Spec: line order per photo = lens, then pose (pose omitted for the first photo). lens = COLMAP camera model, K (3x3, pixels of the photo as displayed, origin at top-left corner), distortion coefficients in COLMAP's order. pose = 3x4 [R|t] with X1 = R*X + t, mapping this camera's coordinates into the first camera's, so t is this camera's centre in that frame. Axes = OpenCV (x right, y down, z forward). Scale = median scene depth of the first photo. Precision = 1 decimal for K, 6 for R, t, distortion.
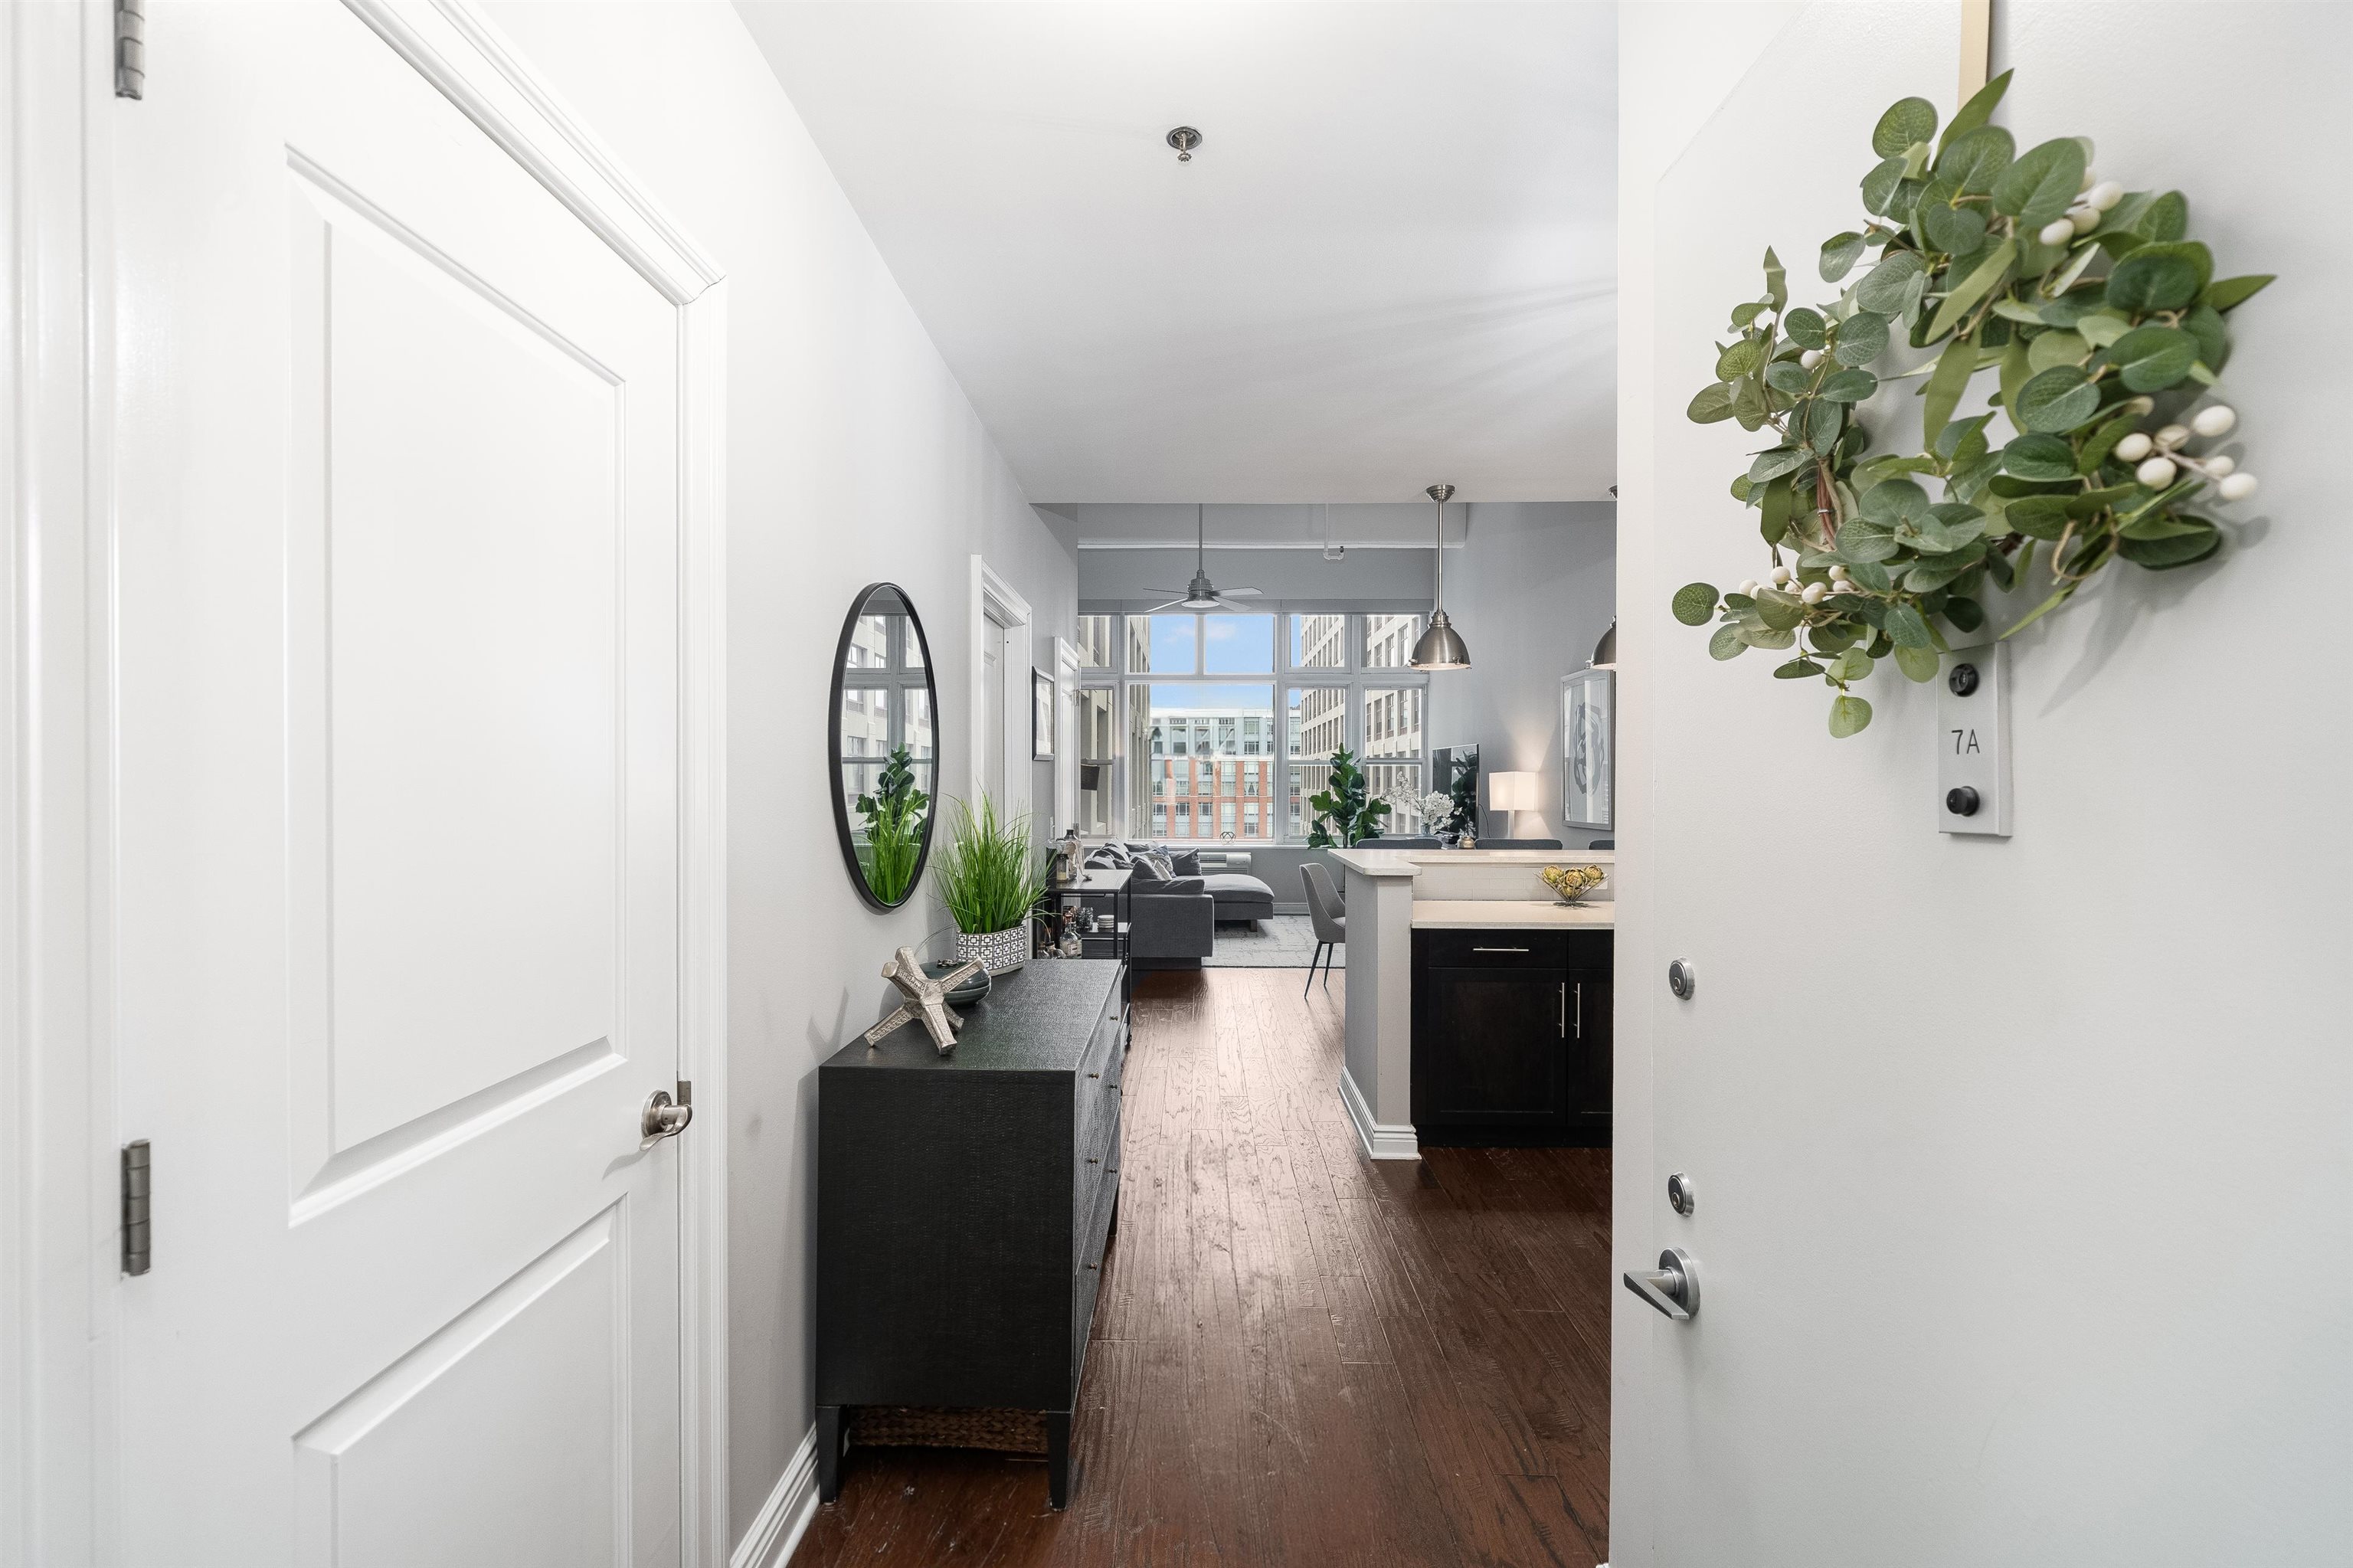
lens RADIAL K [[982.5, 0, 1178.1], [0, 982.5, 785.7], [0, 0, 1]] dist [0.001774, 0.000015]
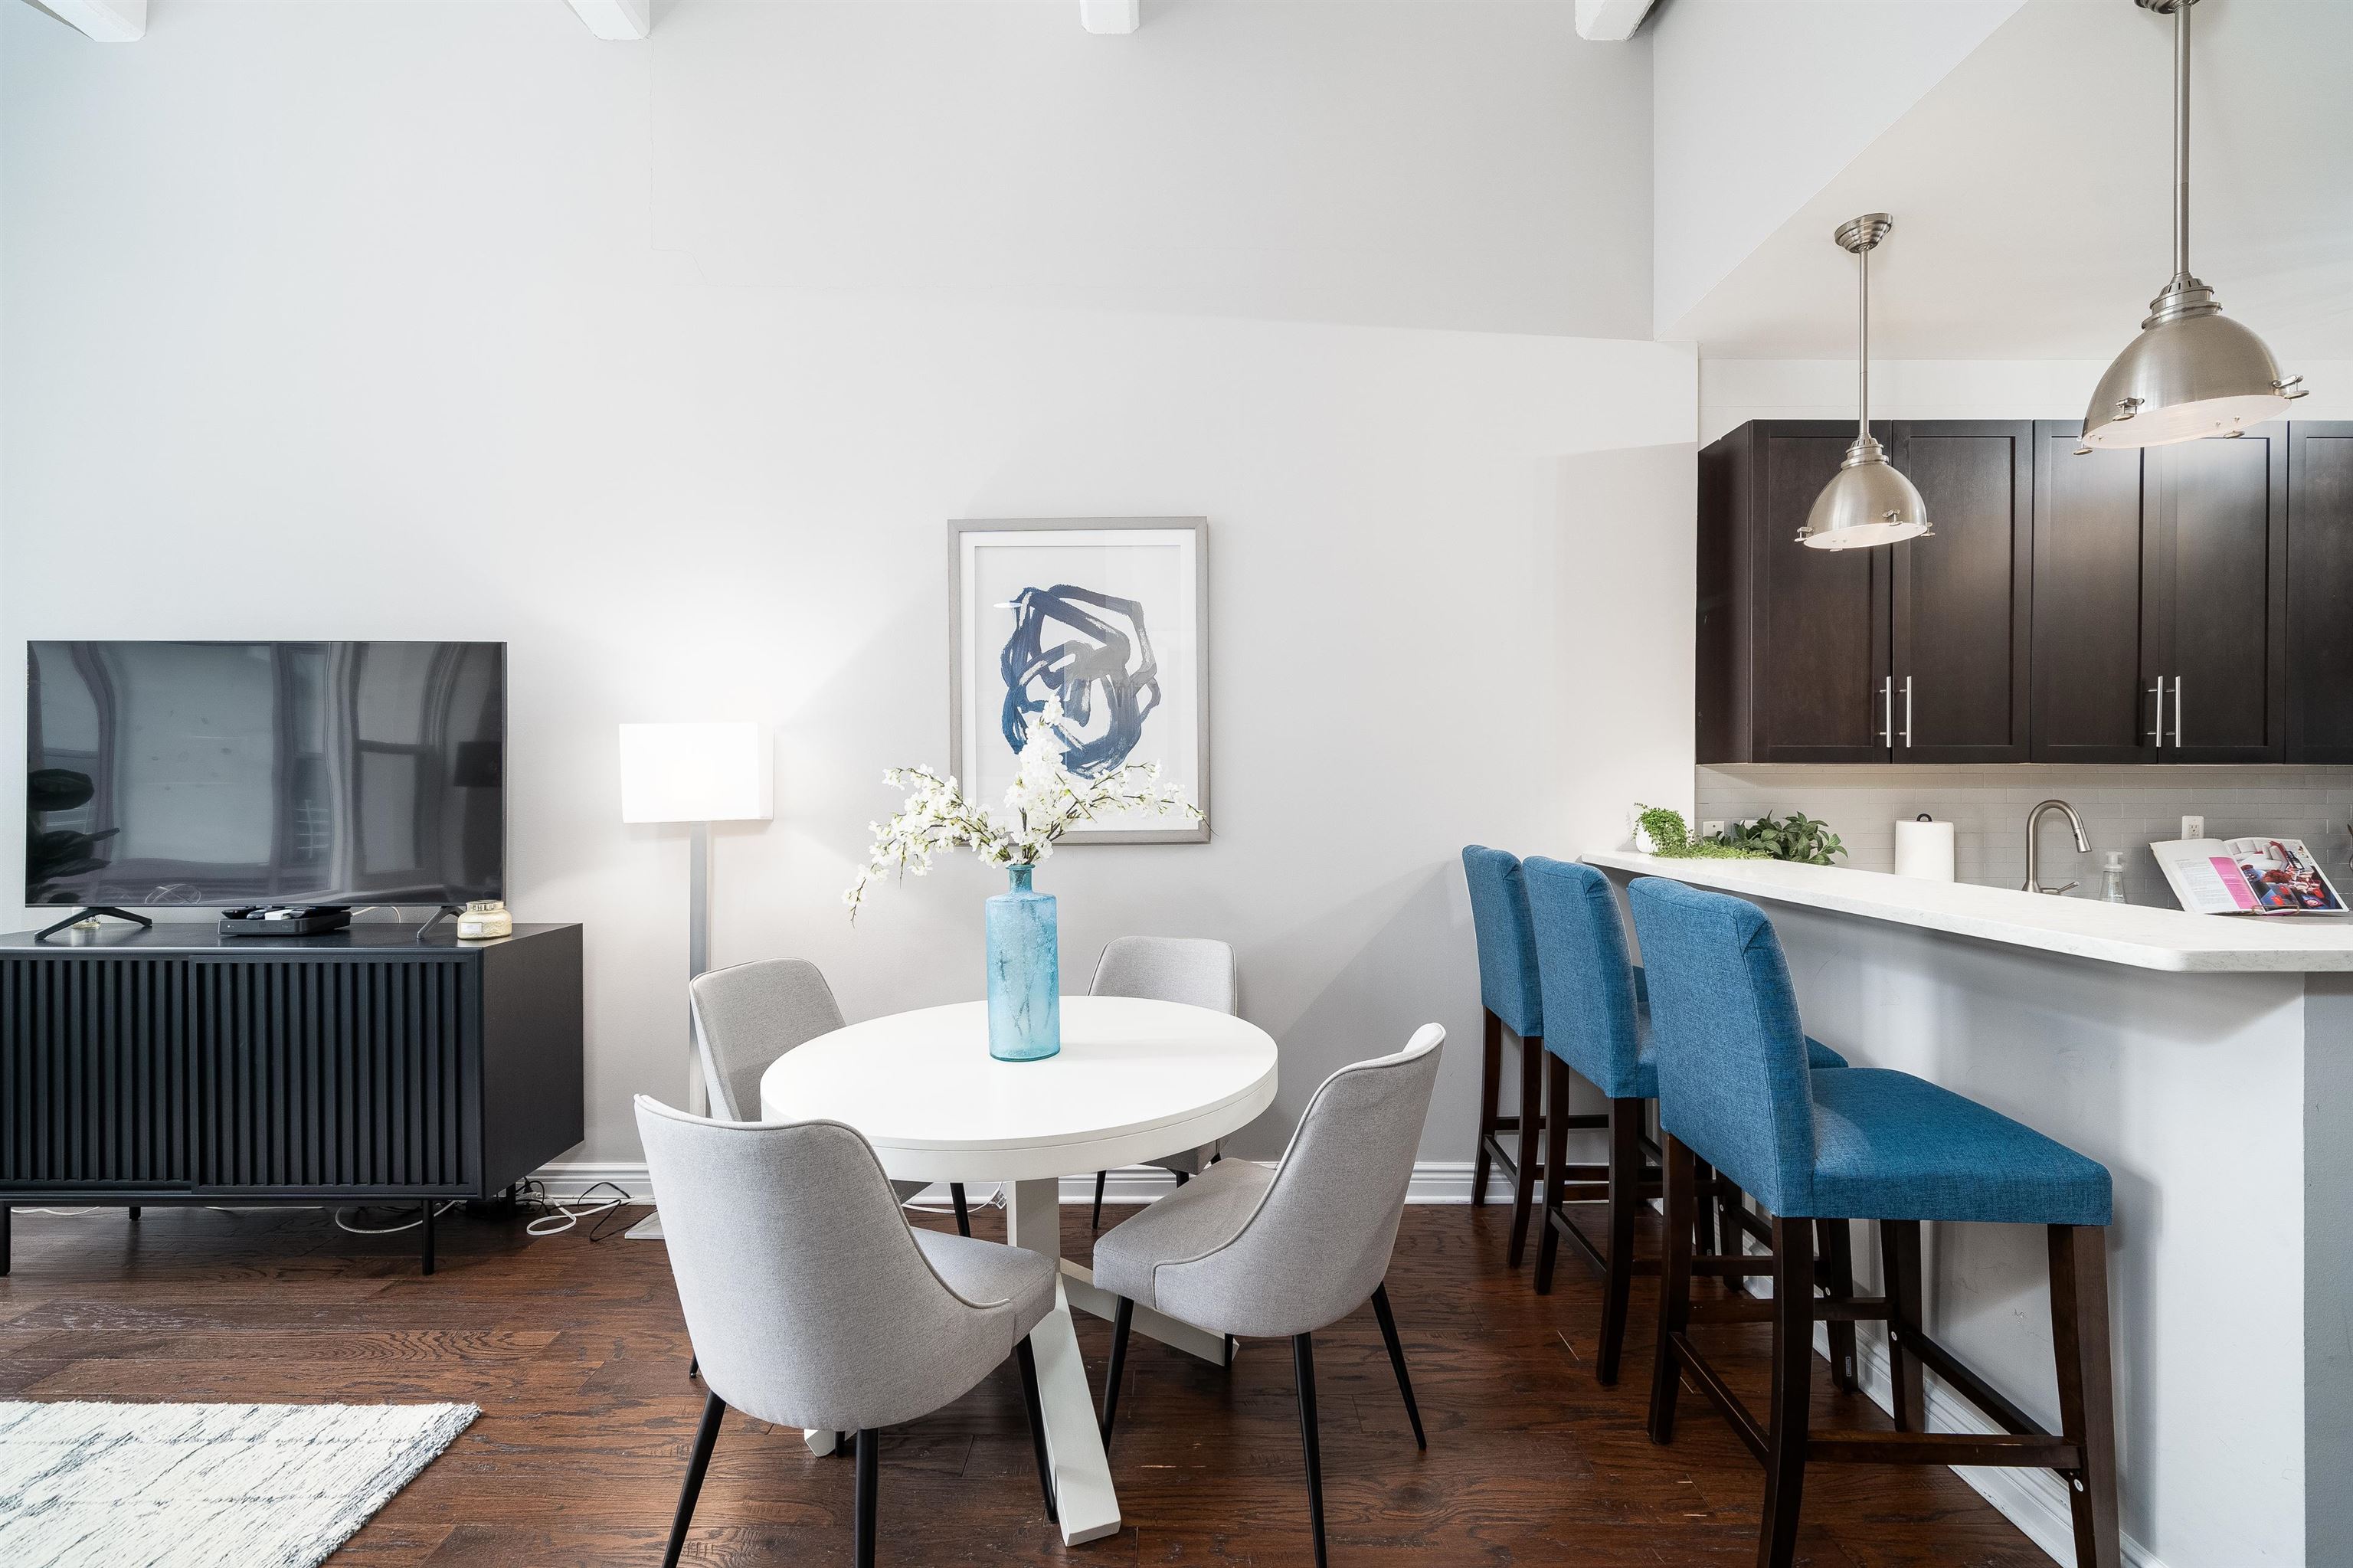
lens RADIAL K [[1028.0, 0, 1167.7], [0, 1028.0, 781.5], [0, 0, 1]] dist [-0.000455, 0.000520]
pose [[-0.025379, -0.002267, 0.999675, -0.070448], [0.005669, 0.999981, 0.002412, 0.008617], [-0.999662, 0.005729, -0.025366, 0.710223]]
